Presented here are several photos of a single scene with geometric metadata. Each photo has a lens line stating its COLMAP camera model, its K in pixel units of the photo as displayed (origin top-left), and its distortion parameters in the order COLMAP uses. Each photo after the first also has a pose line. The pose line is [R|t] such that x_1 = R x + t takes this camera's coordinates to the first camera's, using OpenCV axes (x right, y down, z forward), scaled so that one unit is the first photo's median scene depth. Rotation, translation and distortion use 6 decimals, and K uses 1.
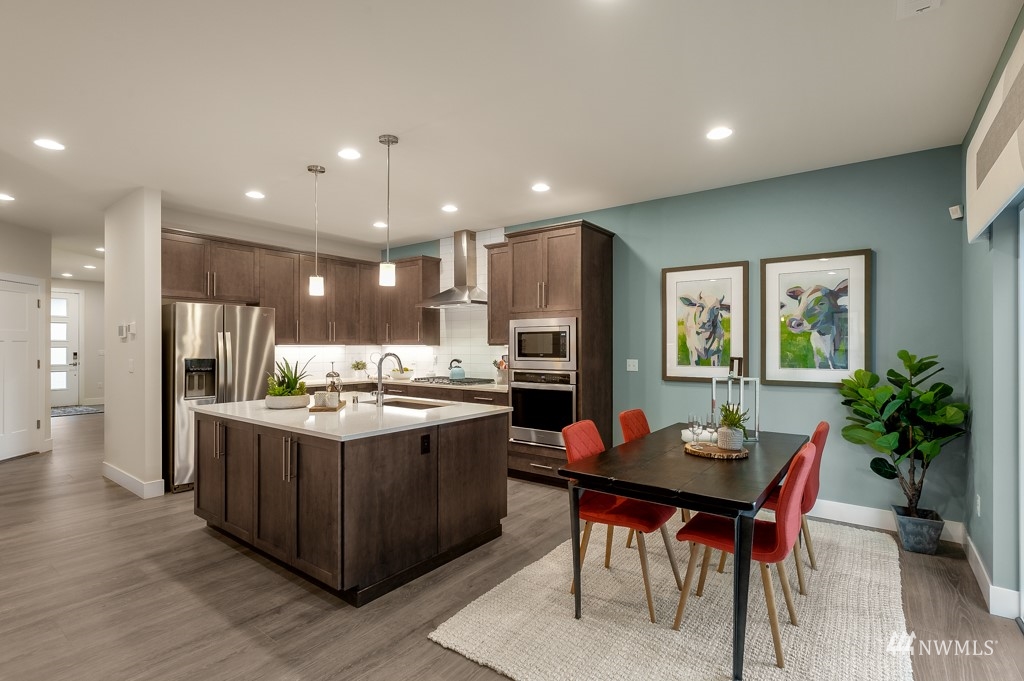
lens RADIAL K [[483.3, 0, 512.0], [0, 483.3, 340.5], [0, 0, 1]] dist [-0.000213, 0.000408]
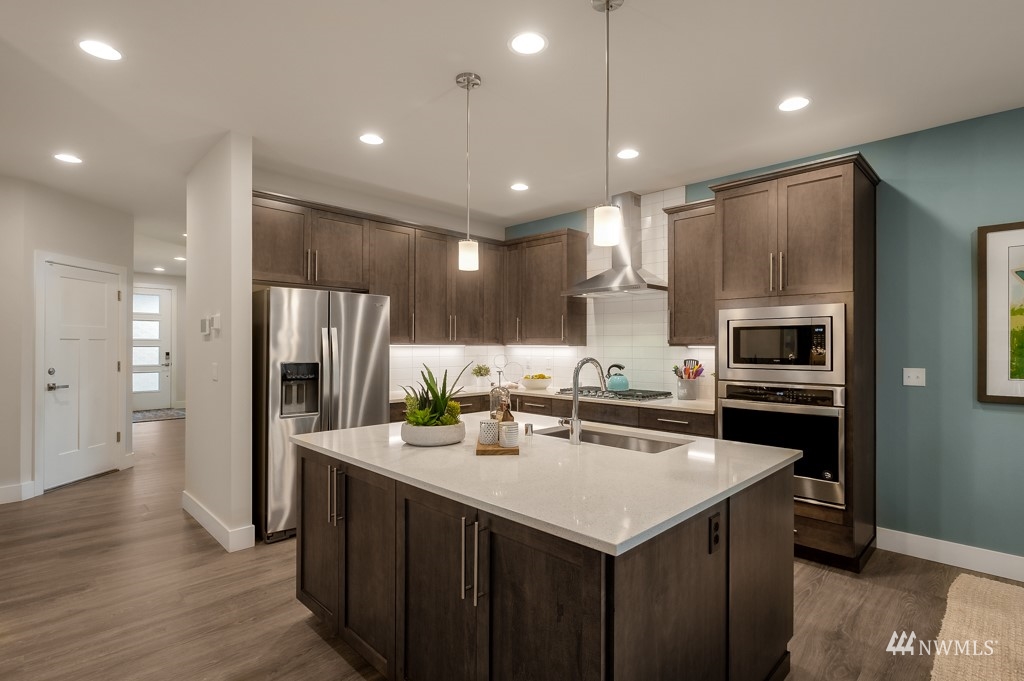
lens RADIAL K [[499.3, 0, 532.2], [0, 499.3, 339.9], [0, 0, 1]] dist [-0.001761, -0.000220]
pose [[0.993186, 0.001741, -0.116524, -0.194633], [-0.001950, 0.999997, -0.001676, 0.002826], [0.116521, 0.001892, 0.993186, 0.269812]]
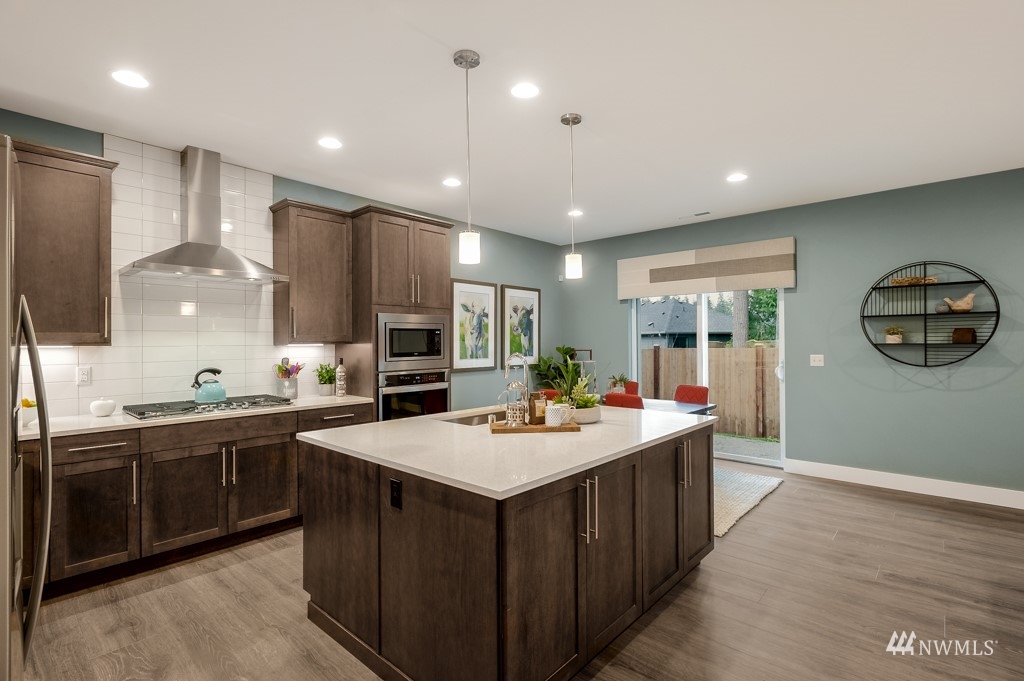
lens RADIAL K [[483.3, 0, 512.0], [0, 483.3, 340.5], [0, 0, 1]] dist [-0.000213, 0.000408]
pose [[0.084847, 0.001346, 0.996393, -0.834929], [-0.004482, 0.999989, -0.000969, 0.004427], [-0.996384, -0.004384, 0.084852, 0.735549]]
